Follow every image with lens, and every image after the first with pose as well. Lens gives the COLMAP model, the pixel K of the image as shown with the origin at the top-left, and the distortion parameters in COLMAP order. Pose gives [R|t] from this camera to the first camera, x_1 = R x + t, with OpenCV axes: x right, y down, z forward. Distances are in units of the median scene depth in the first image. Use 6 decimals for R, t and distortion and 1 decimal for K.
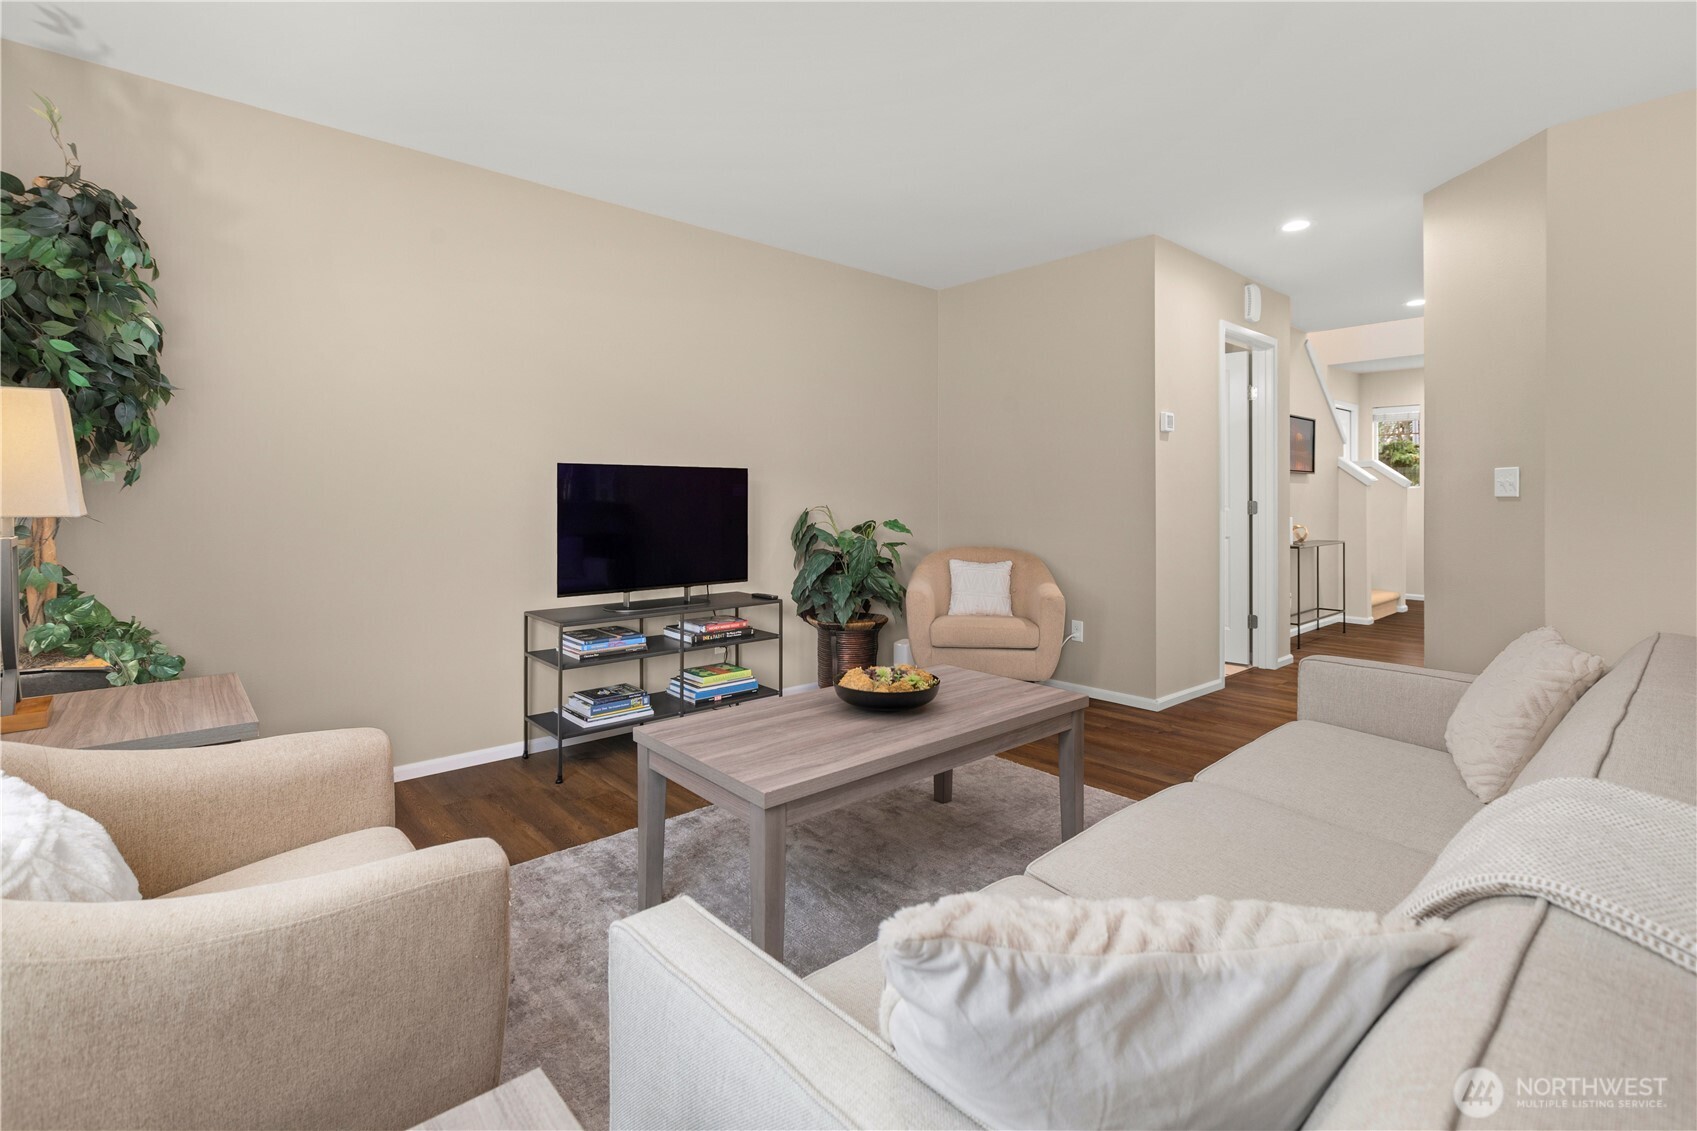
lens RADIAL K [[799.4, 0, 848.5], [0, 799.4, 493.6], [0, 0, 1]] dist [-0.000118, 0.000078]
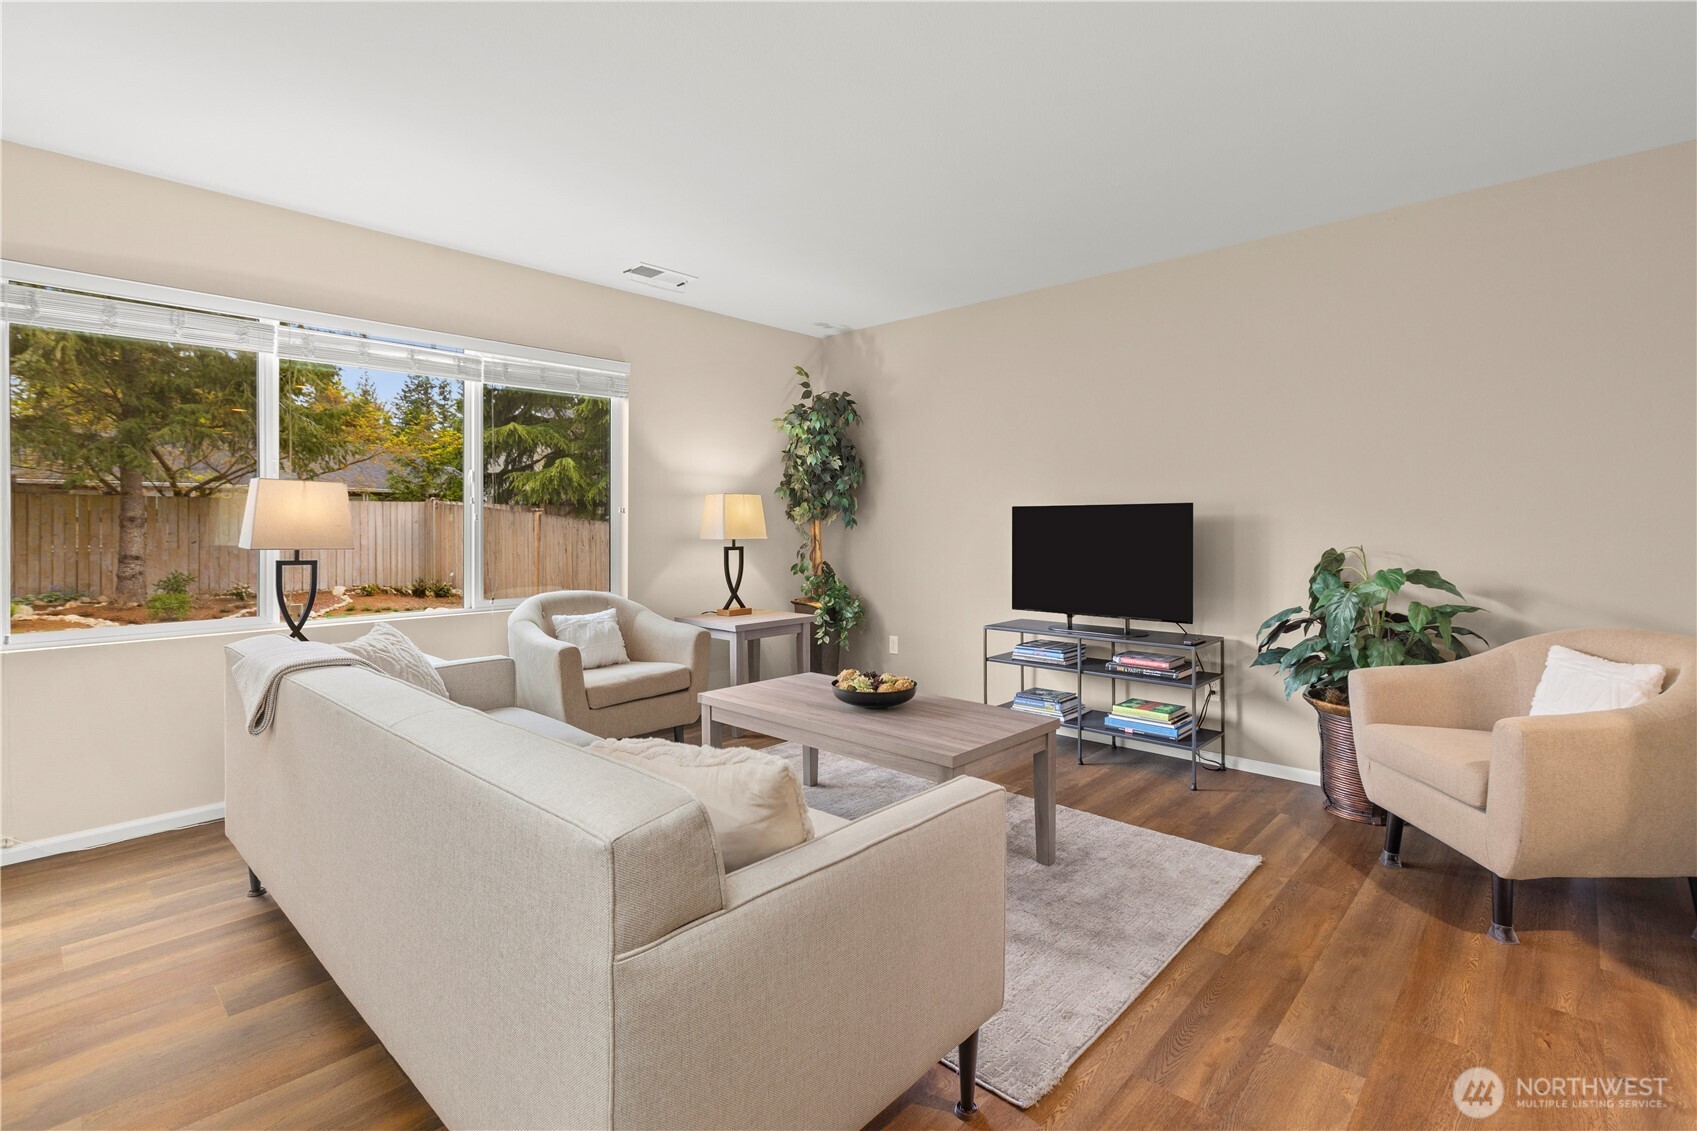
lens RADIAL K [[799.4, 0, 848.5], [0, 799.4, 493.6], [0, 0, 1]] dist [-0.000118, 0.000078]
pose [[0.102684, -0.034409, -0.994119, 0.888935], [0.001865, 0.999406, -0.034399, -0.015159], [0.994712, 0.001678, 0.102687, 0.569381]]
